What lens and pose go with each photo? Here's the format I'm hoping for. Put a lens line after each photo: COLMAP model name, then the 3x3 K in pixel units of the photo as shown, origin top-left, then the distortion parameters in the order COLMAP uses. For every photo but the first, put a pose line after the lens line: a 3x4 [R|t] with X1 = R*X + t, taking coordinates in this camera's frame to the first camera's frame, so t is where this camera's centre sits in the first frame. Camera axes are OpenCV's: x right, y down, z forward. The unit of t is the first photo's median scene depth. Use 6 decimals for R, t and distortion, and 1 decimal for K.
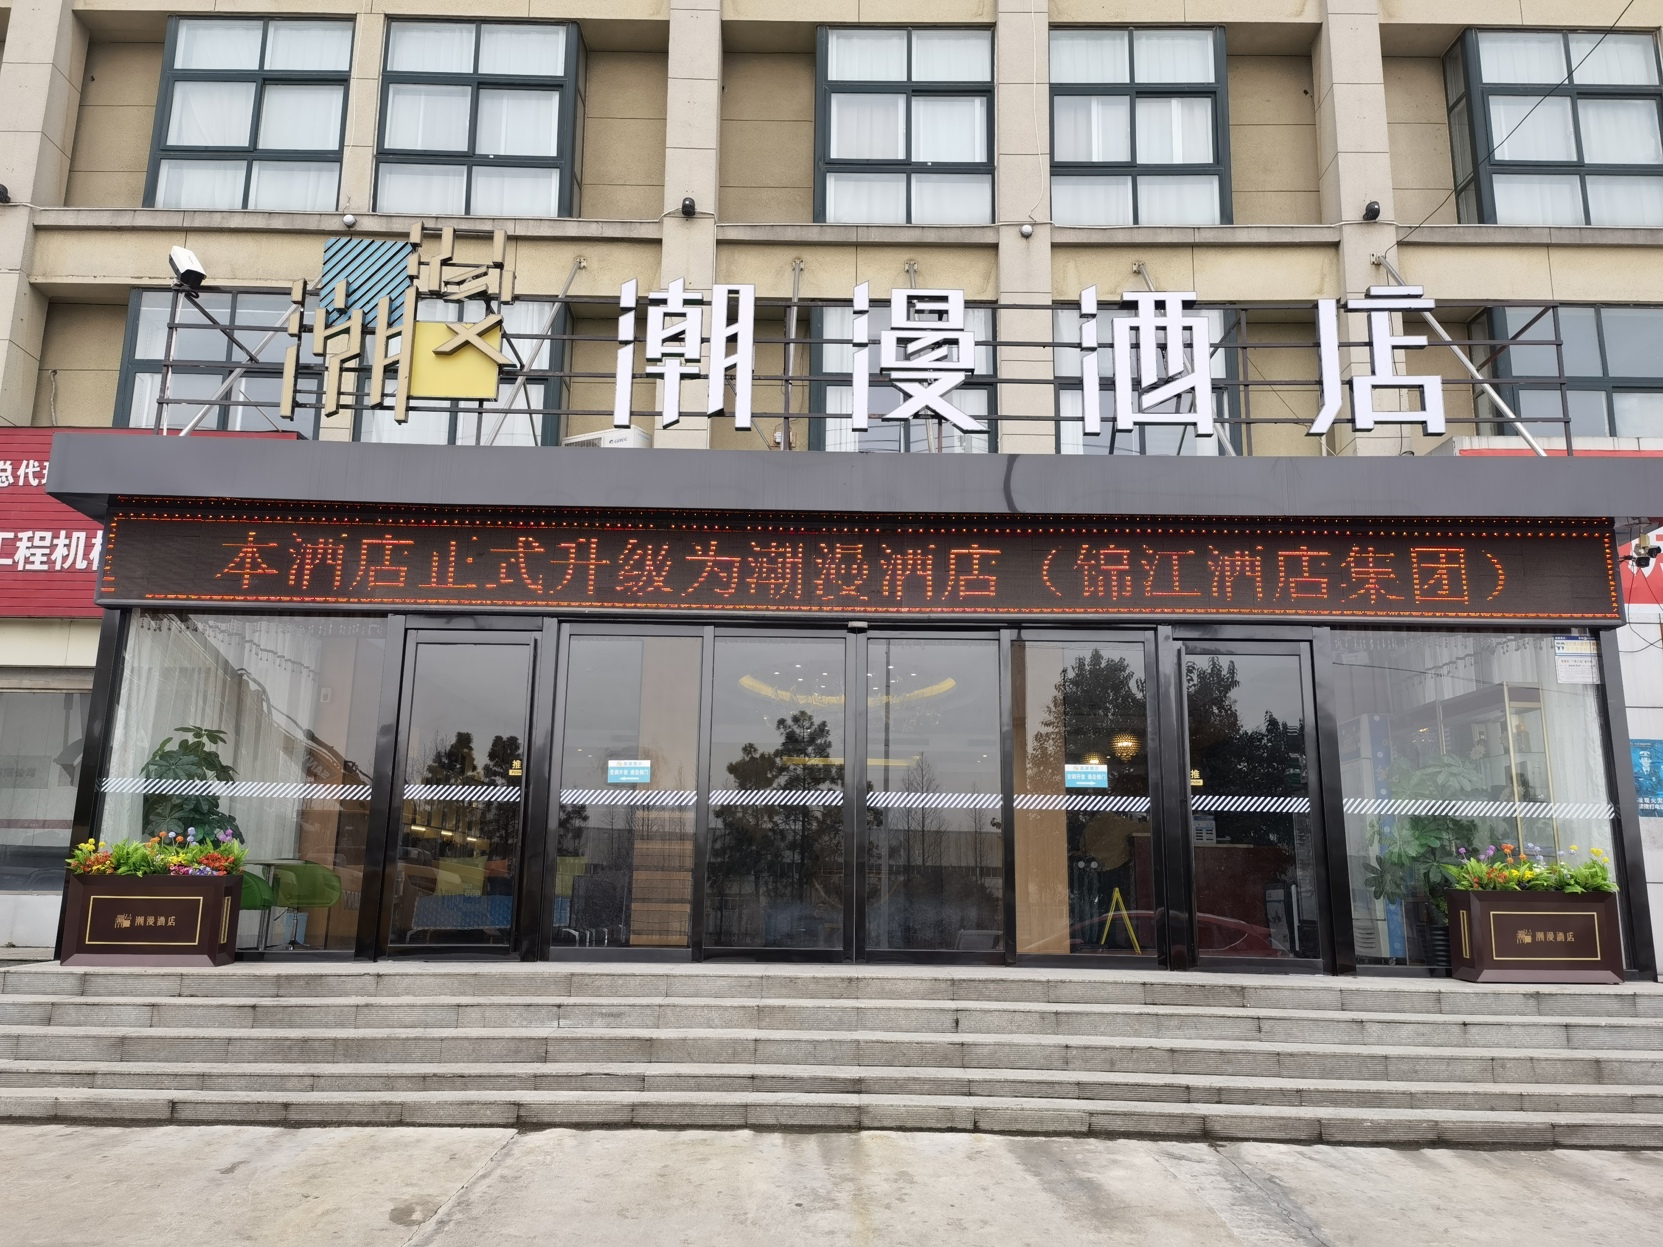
lens RADIAL K [[1297.6, 0, 826.0], [0, 1297.6, 630.4], [0, 0, 1]] dist [0.160989, -0.220185]
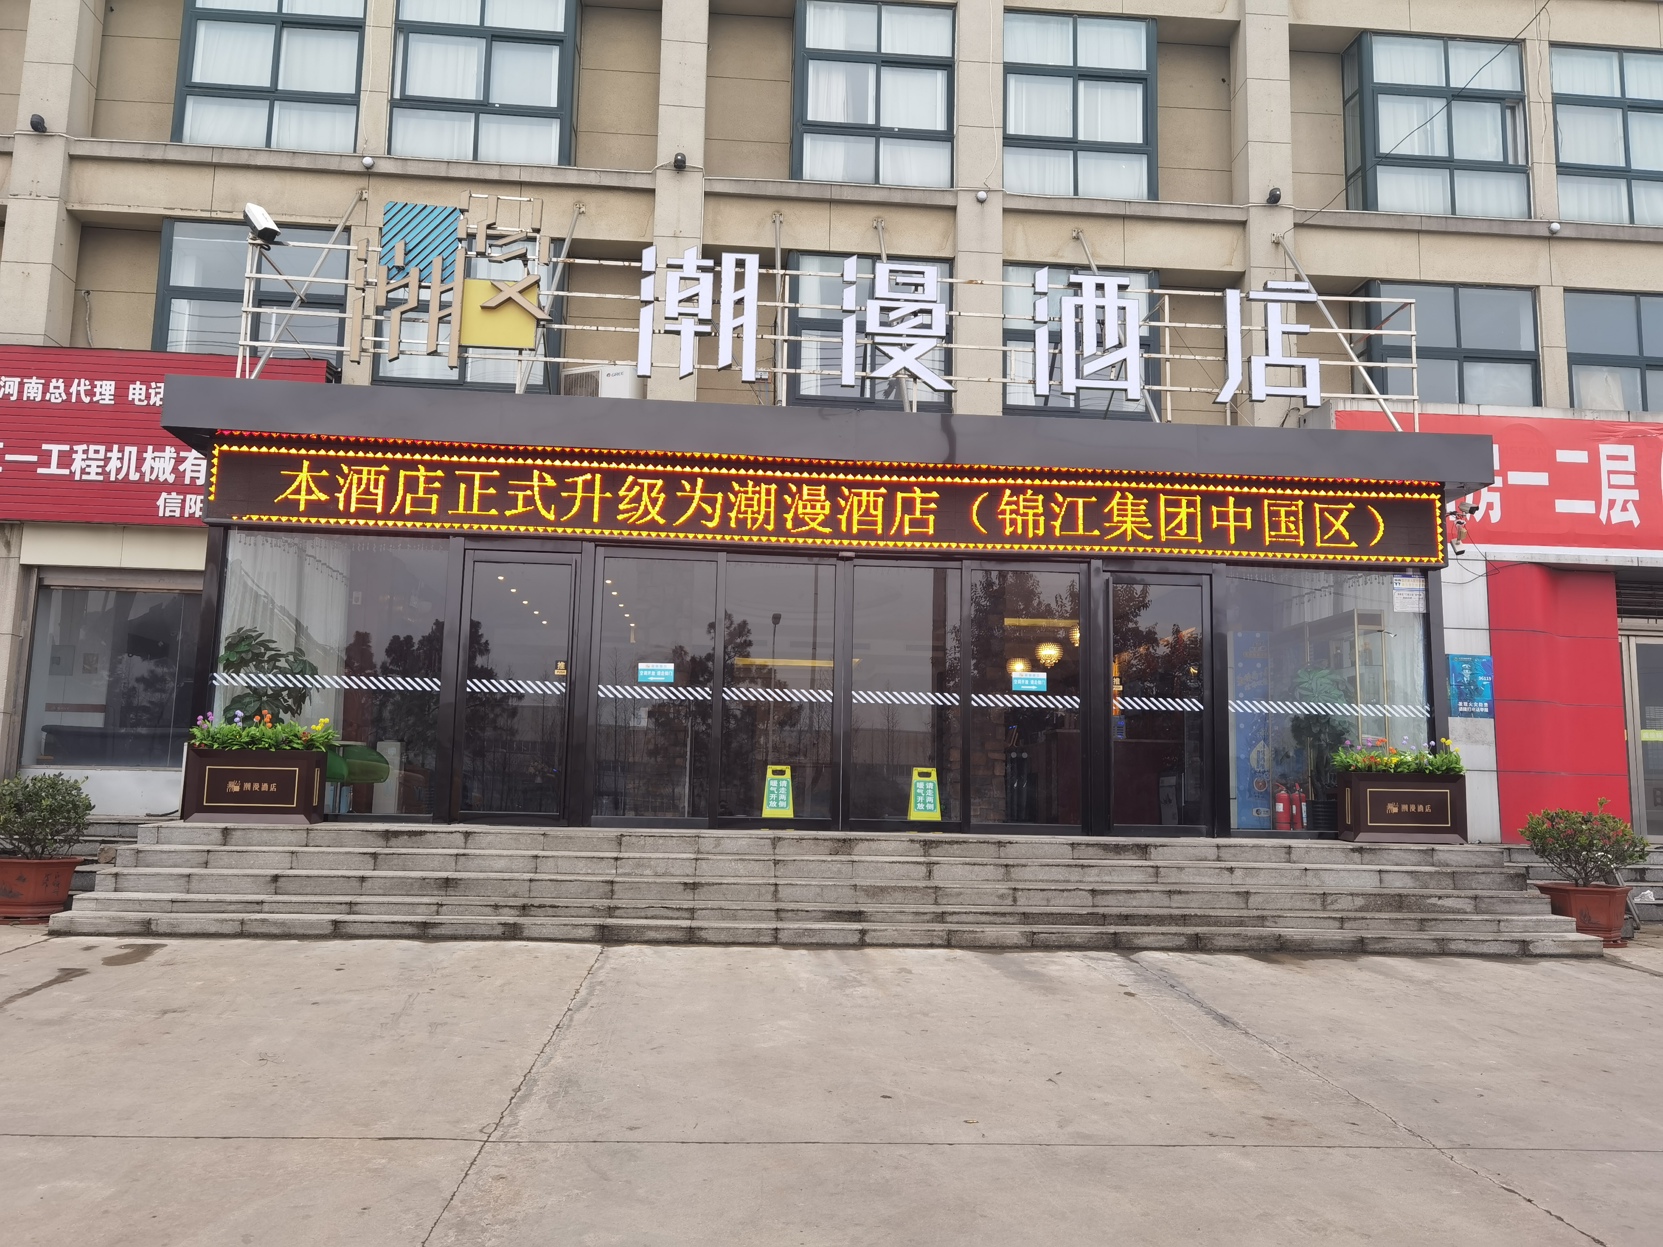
lens RADIAL K [[1384.3, 0, 831.5], [0, 1384.3, 623.5], [0, 0, 1]] dist [0.009413, 0.011401]
pose [[0.996069, 0.017315, 0.086871, -0.073066], [-0.023903, 0.996868, 0.075380, -0.026539], [-0.085294, -0.077160, 0.993364, -0.195906]]
